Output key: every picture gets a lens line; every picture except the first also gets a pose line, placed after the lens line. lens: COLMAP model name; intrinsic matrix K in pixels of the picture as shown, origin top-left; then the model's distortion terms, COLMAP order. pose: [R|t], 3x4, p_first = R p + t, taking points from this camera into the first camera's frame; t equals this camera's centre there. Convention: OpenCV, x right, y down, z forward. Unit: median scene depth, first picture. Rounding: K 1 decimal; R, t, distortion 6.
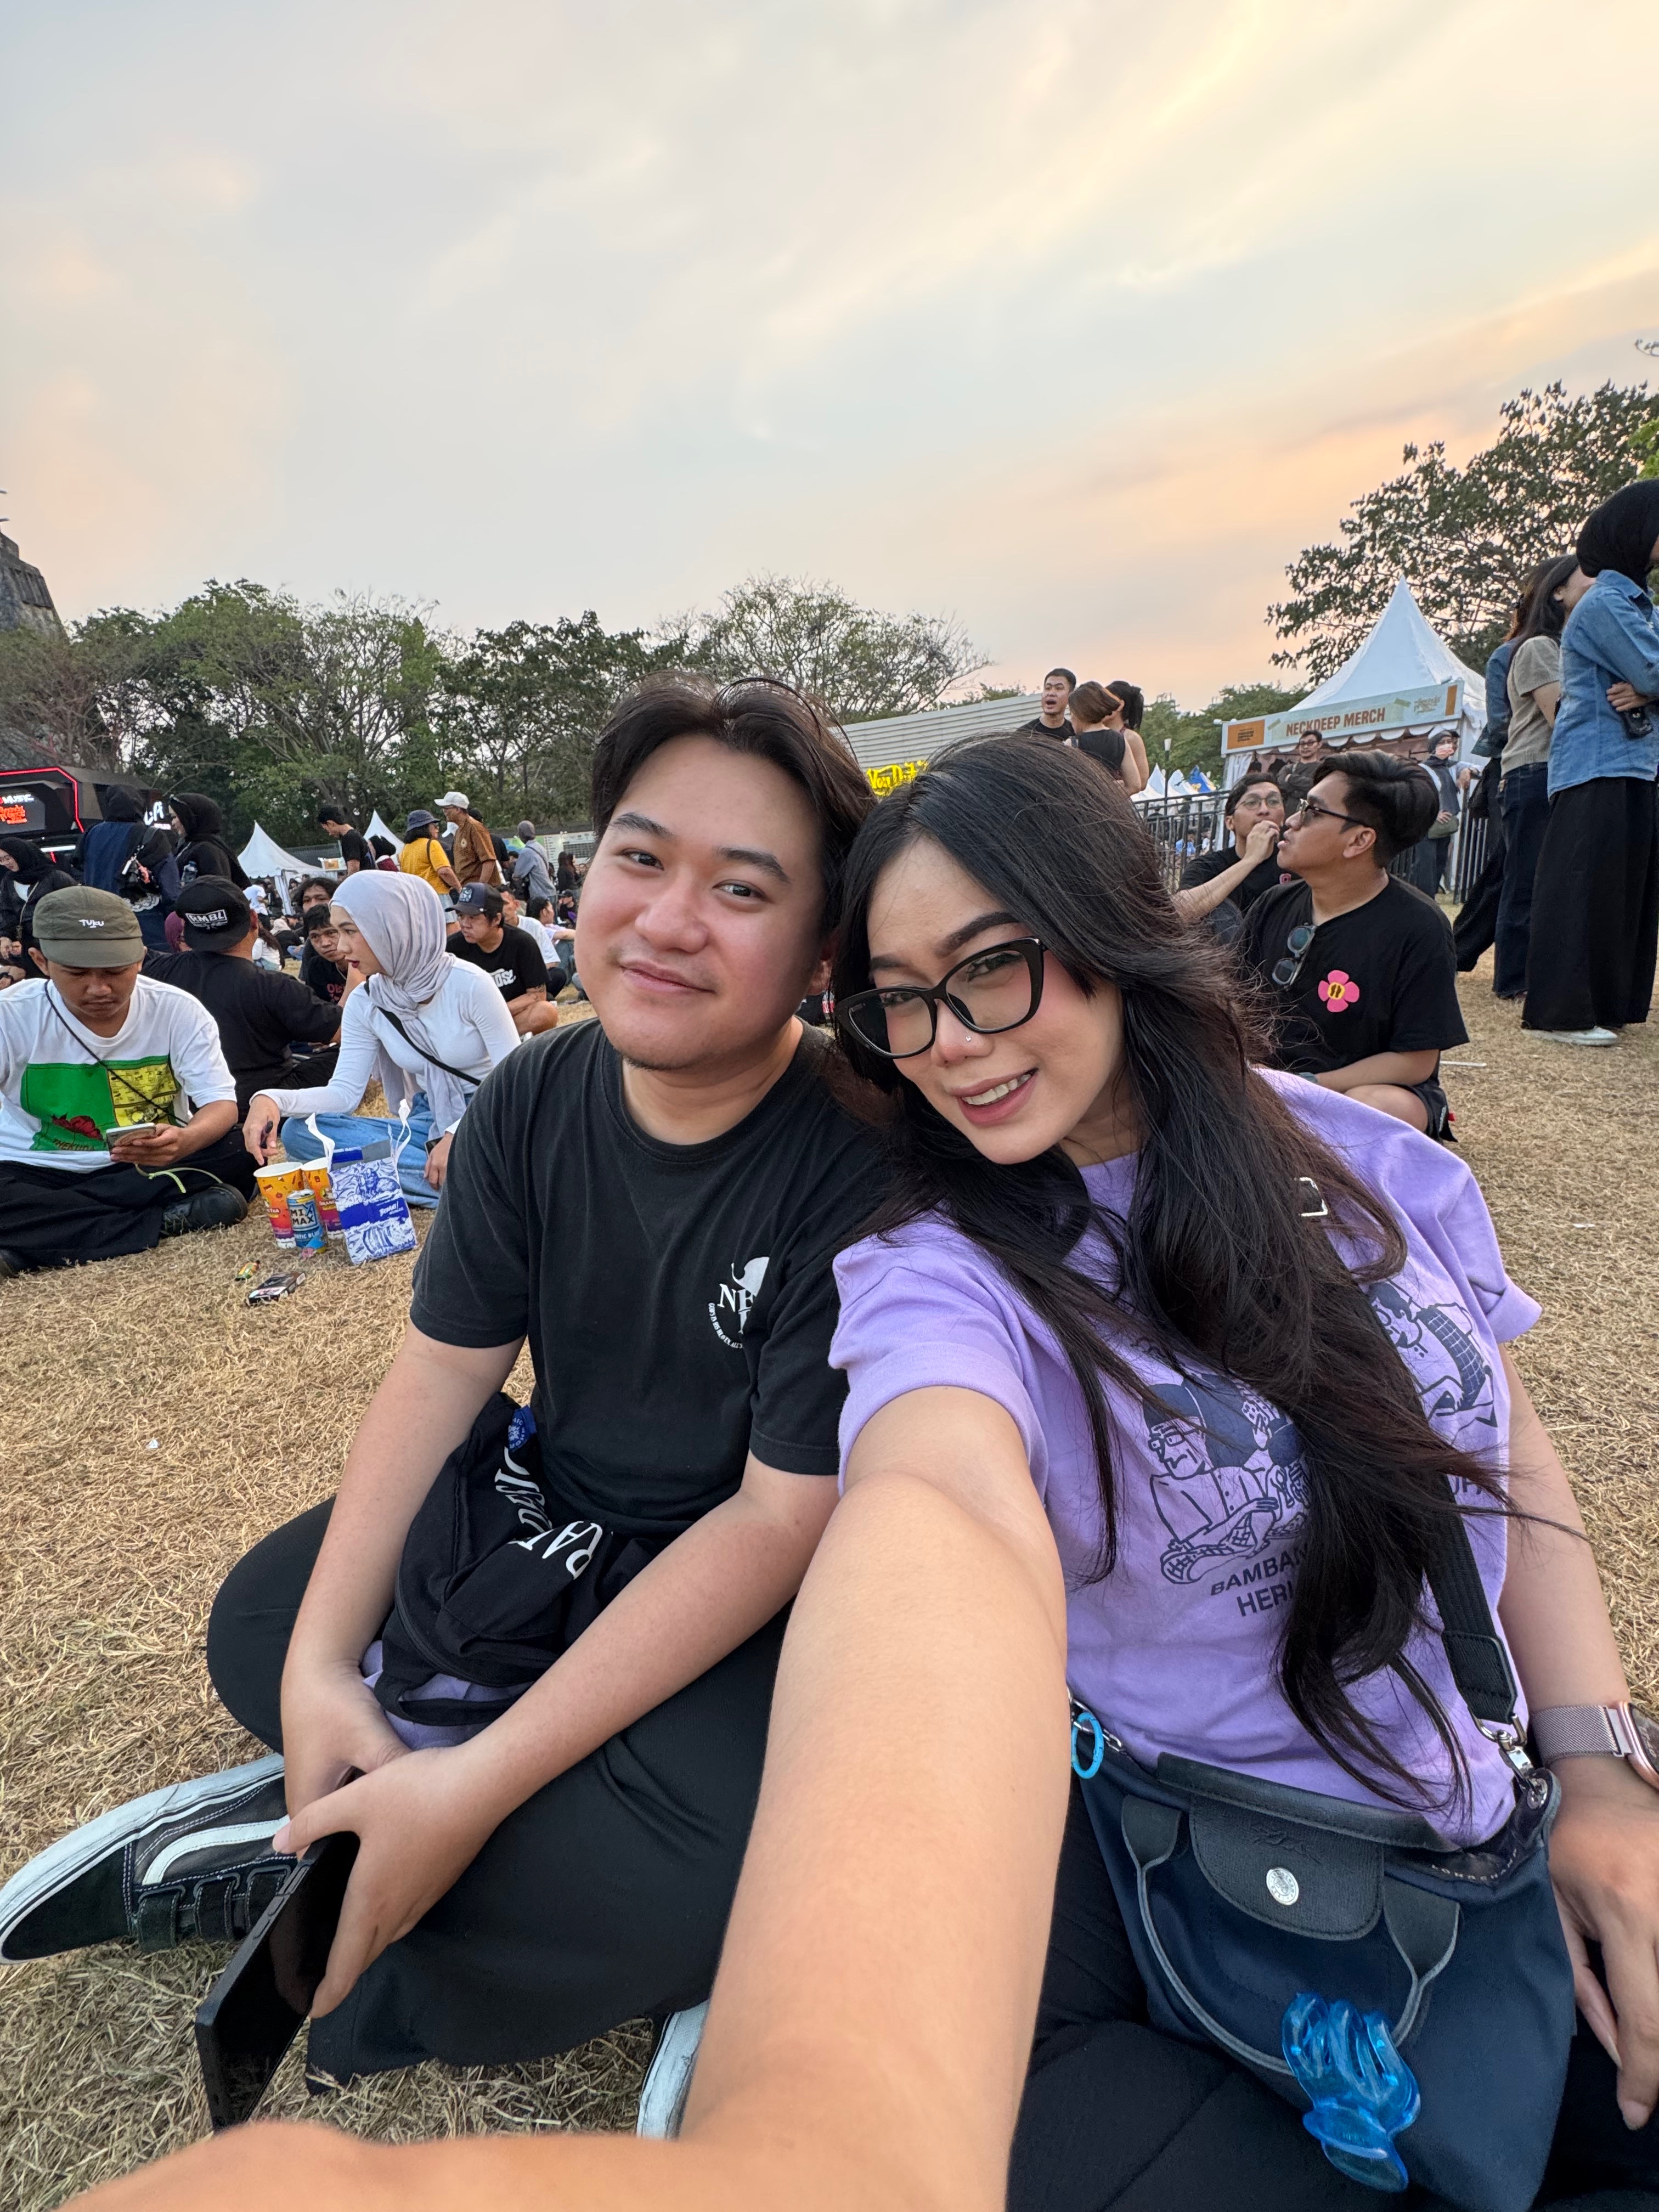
lens RADIAL K [[886.9, 0, 835.4], [0, 886.9, 1100.9], [0, 0, 1]] dist [0.002001, -0.000029]
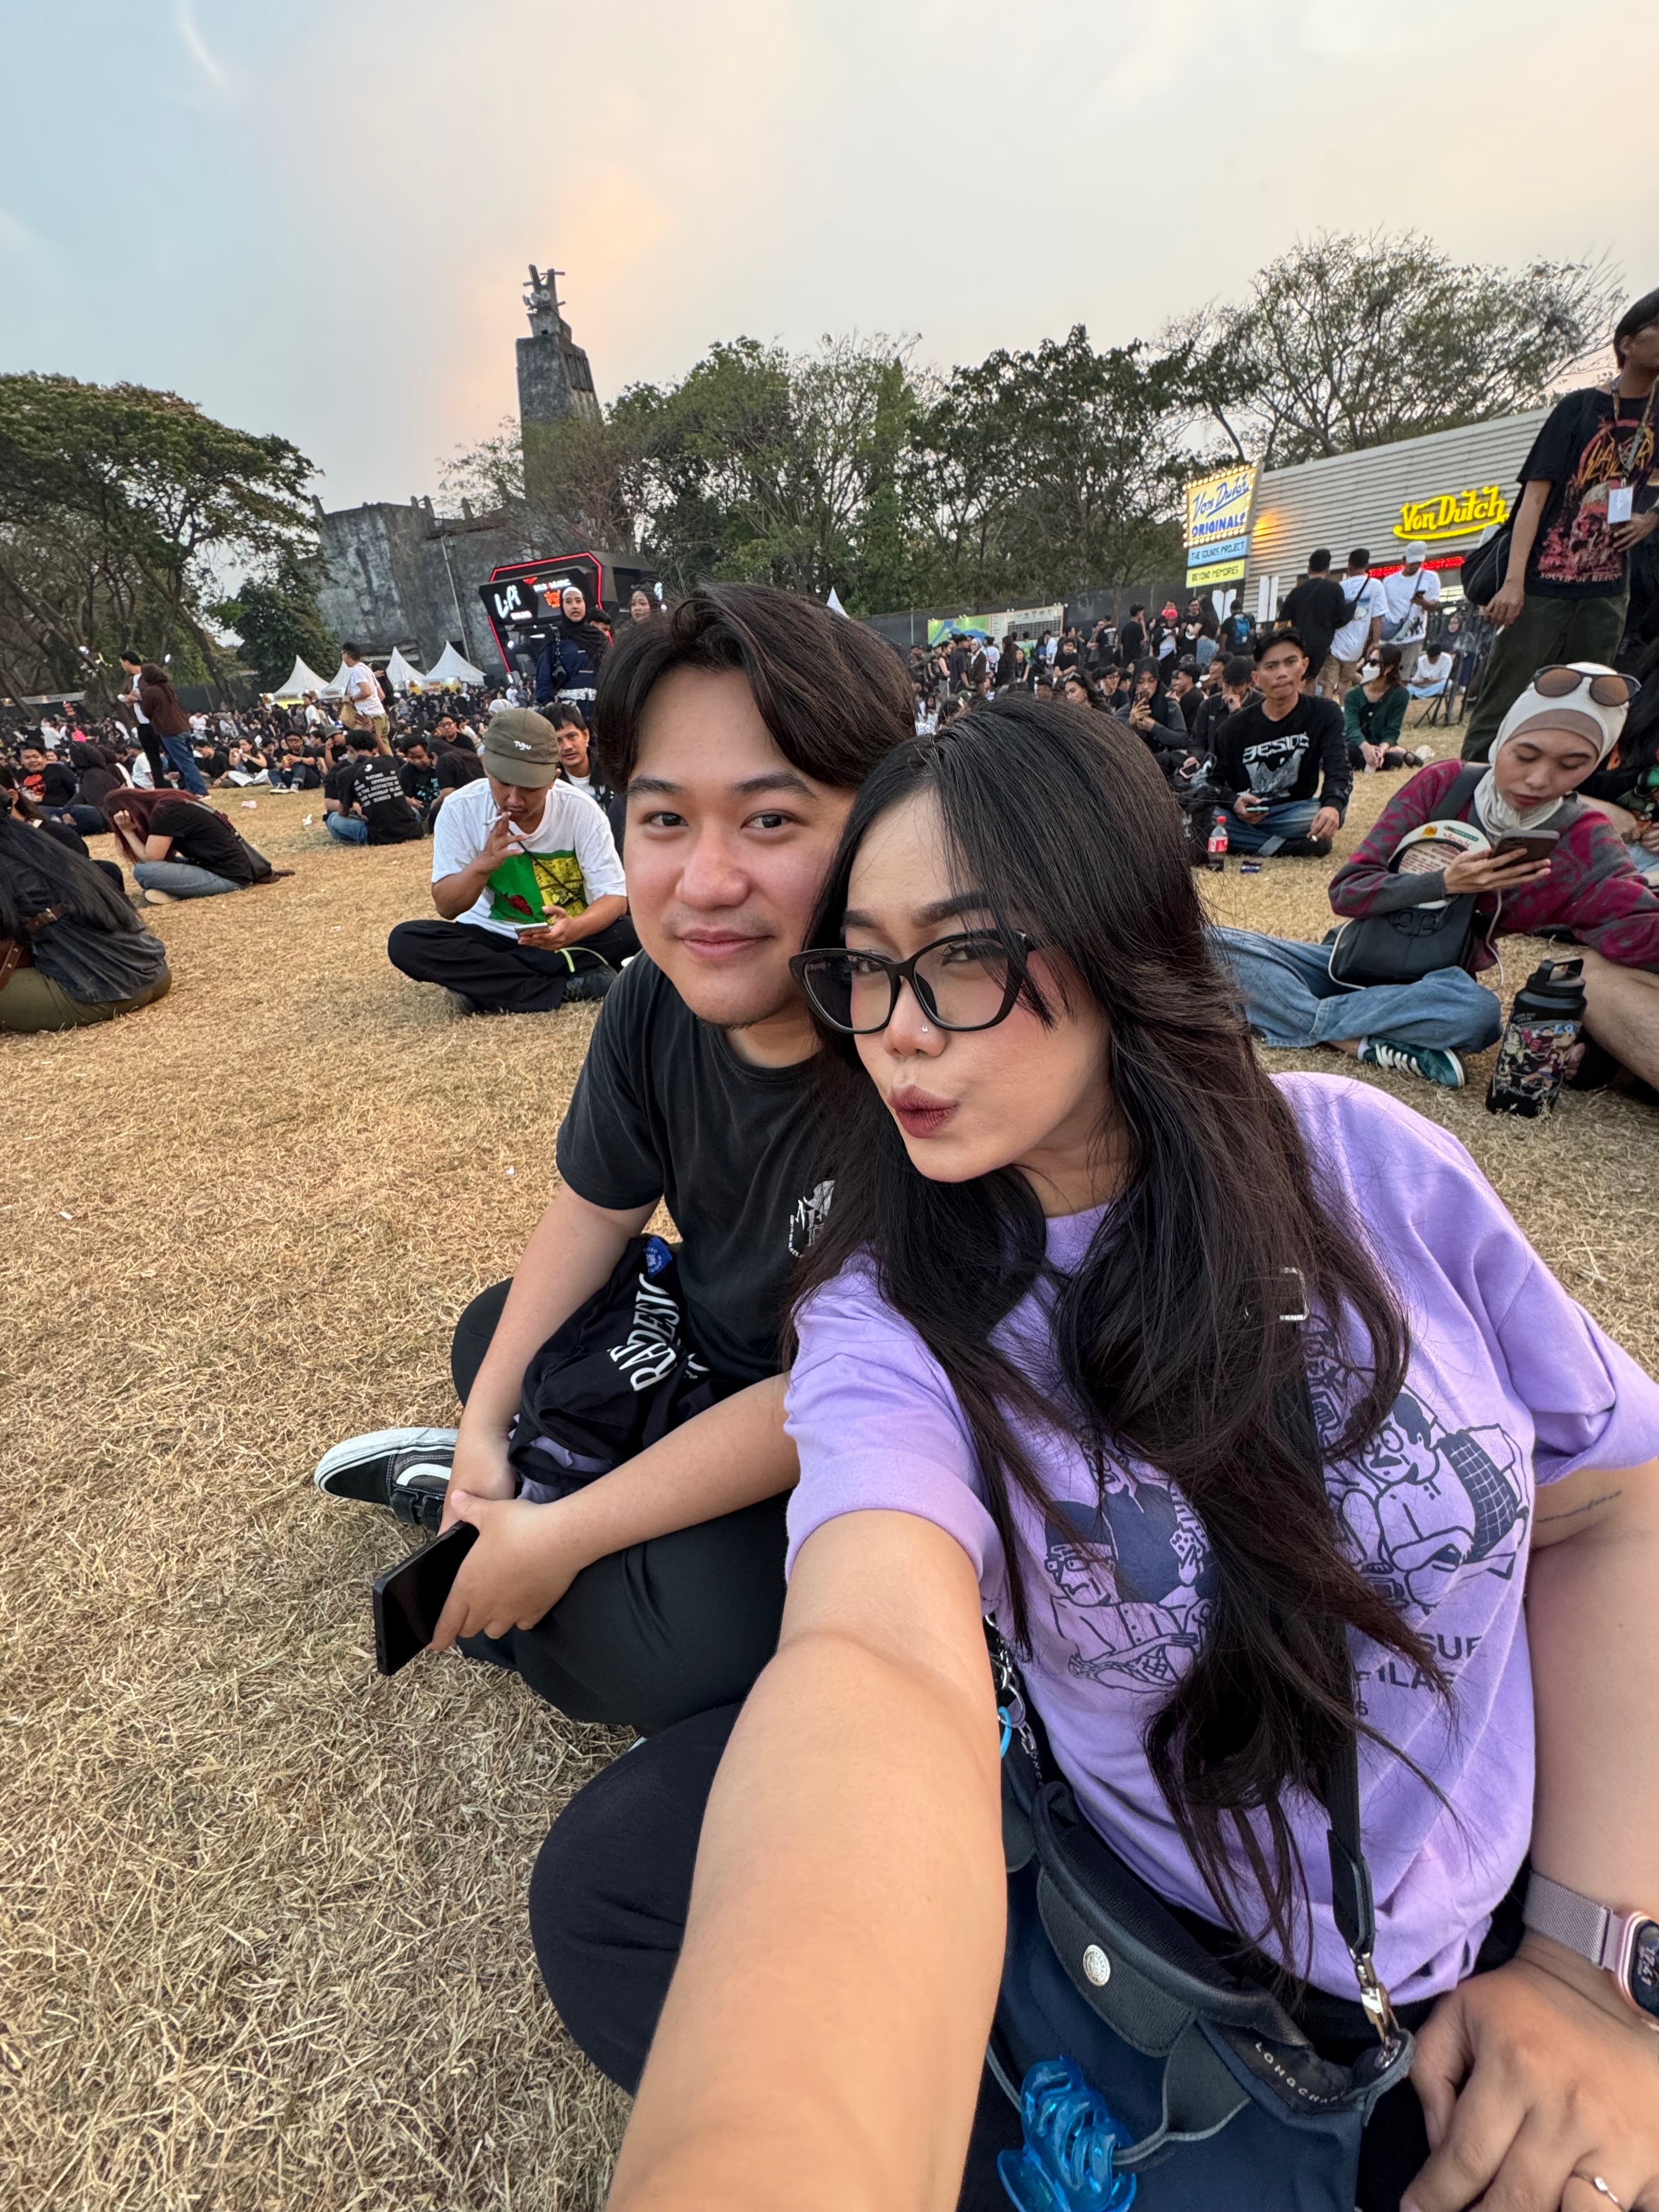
lens RADIAL K [[900.2, 0, 836.2], [0, 900.2, 1100.9], [0, 0, 1]] dist [-0.000589, 0.000487]
pose [[0.895119, 0.200362, -0.398267, 0.088422], [-0.112257, 0.965833, 0.233592, -0.039866], [0.431462, -0.164384, 0.887028, 0.029037]]
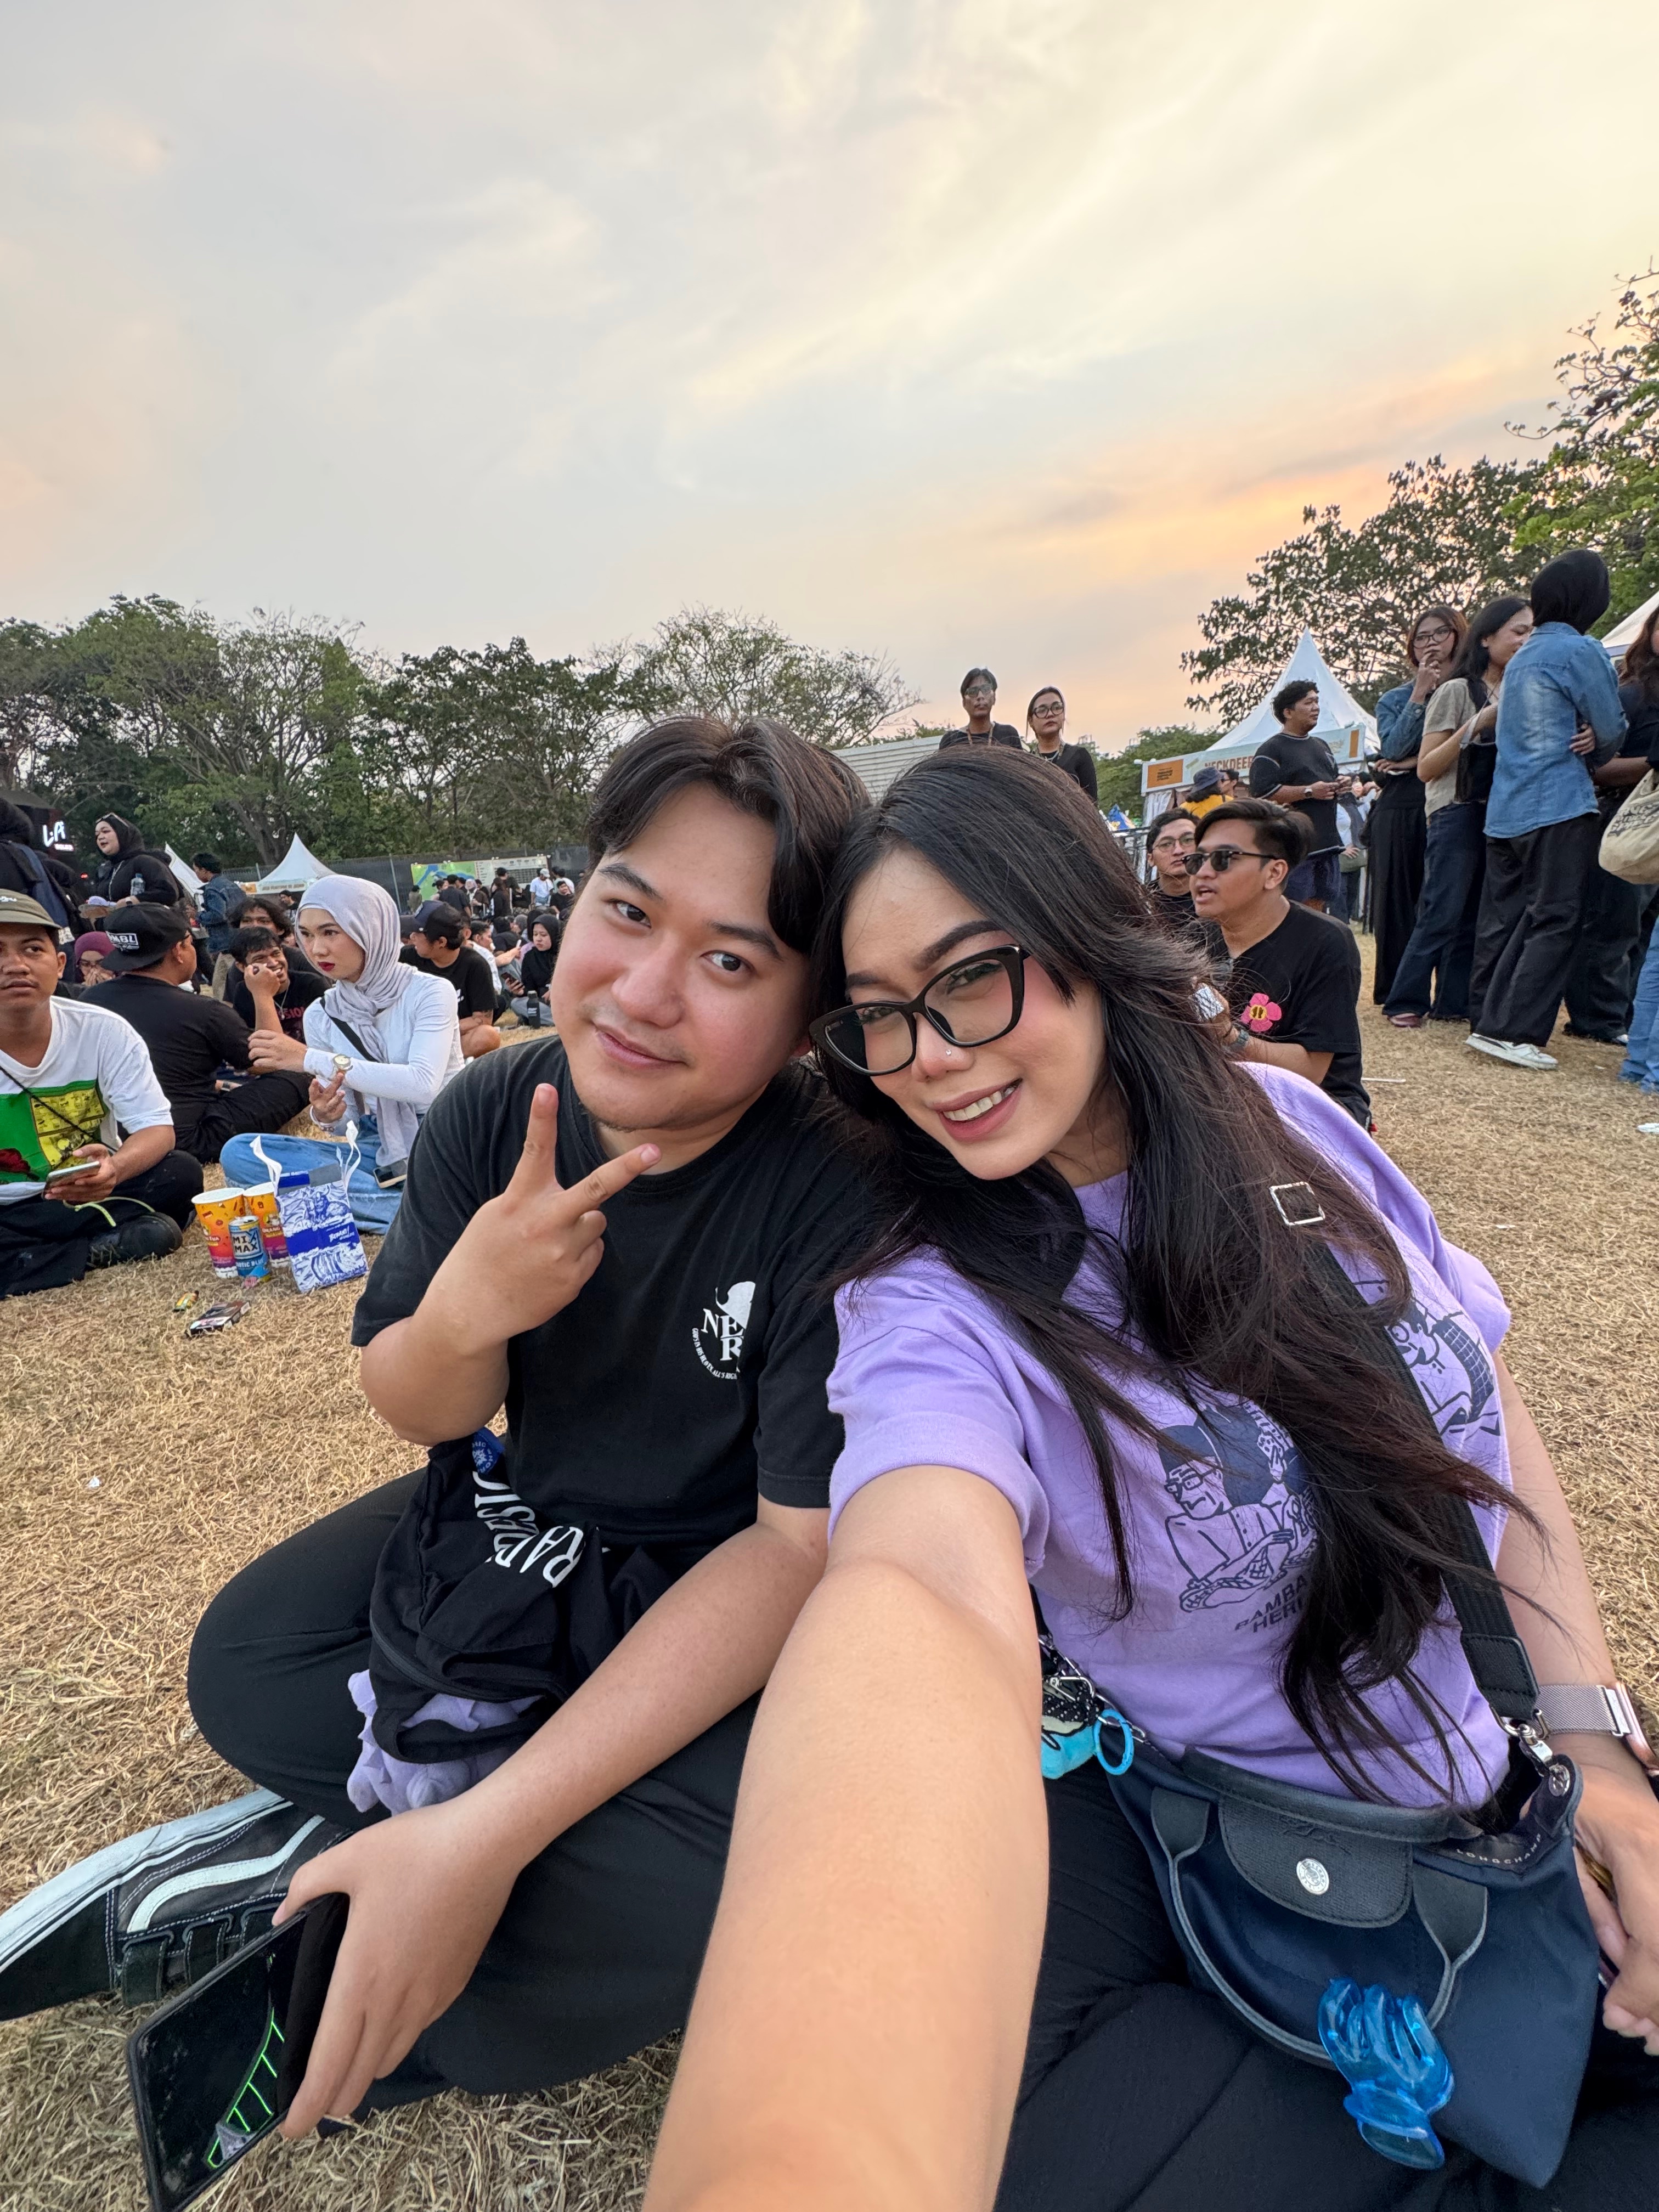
lens RADIAL K [[886.9, 0, 835.4], [0, 886.9, 1100.9], [0, 0, 1]] dist [0.002001, -0.000029]
pose [[0.997400, -0.008539, 0.071558, -0.024236], [0.010735, 0.999481, -0.030361, 0.009277], [-0.071262, 0.031050, 0.996974, -0.007063]]
